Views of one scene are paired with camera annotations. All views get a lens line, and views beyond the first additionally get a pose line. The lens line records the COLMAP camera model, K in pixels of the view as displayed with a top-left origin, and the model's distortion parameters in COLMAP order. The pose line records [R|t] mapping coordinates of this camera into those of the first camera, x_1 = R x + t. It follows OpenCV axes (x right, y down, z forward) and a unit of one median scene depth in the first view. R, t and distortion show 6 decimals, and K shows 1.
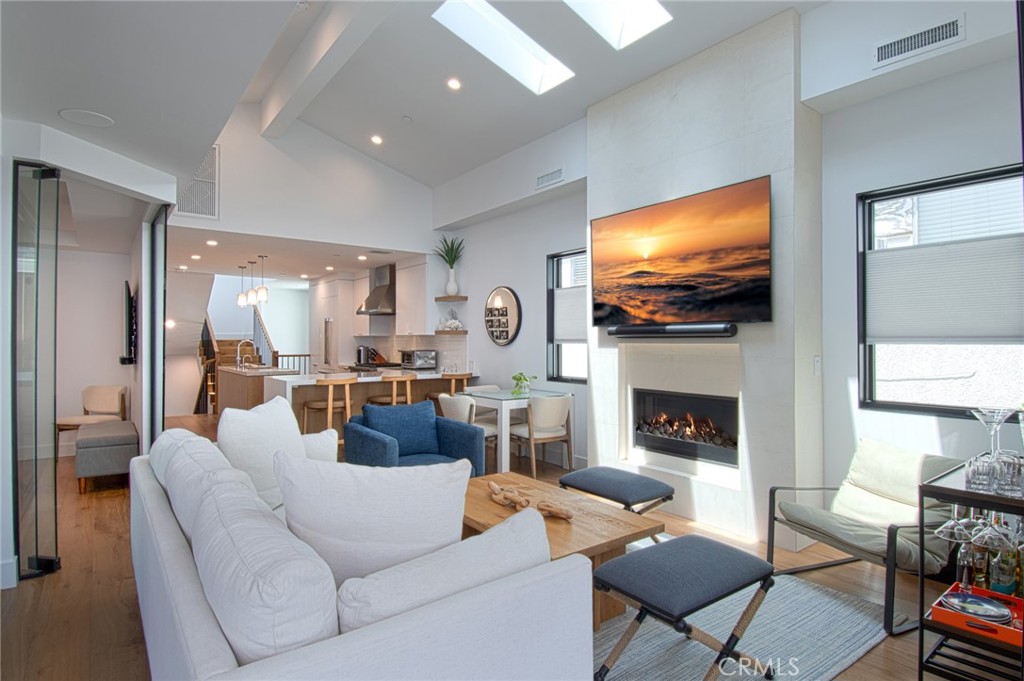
lens RADIAL K [[544.4, 0, 511.0], [0, 544.4, 339.8], [0, 0, 1]] dist [-0.011694, -0.004973]
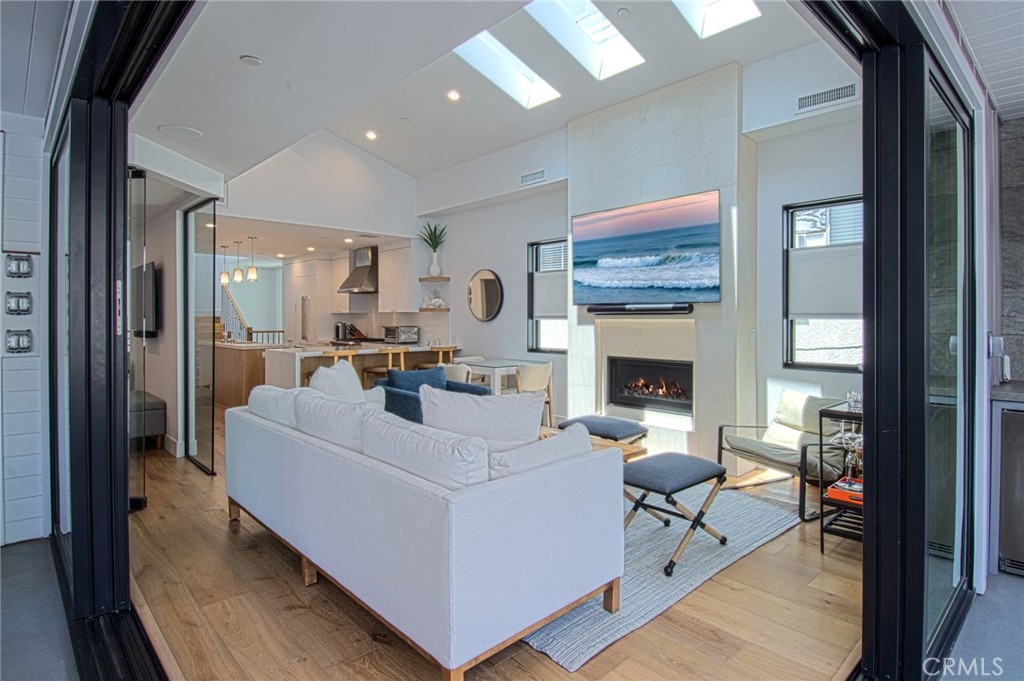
lens RADIAL K [[544.4, 0, 505.6], [0, 544.4, 321.2], [0, 0, 1]] dist [-0.011694, -0.004973]
pose [[0.995387, 0.001996, 0.095924, -0.092261], [-0.002690, 0.999971, 0.007109, 0.001688], [-0.095907, -0.007335, 0.995363, -0.146690]]
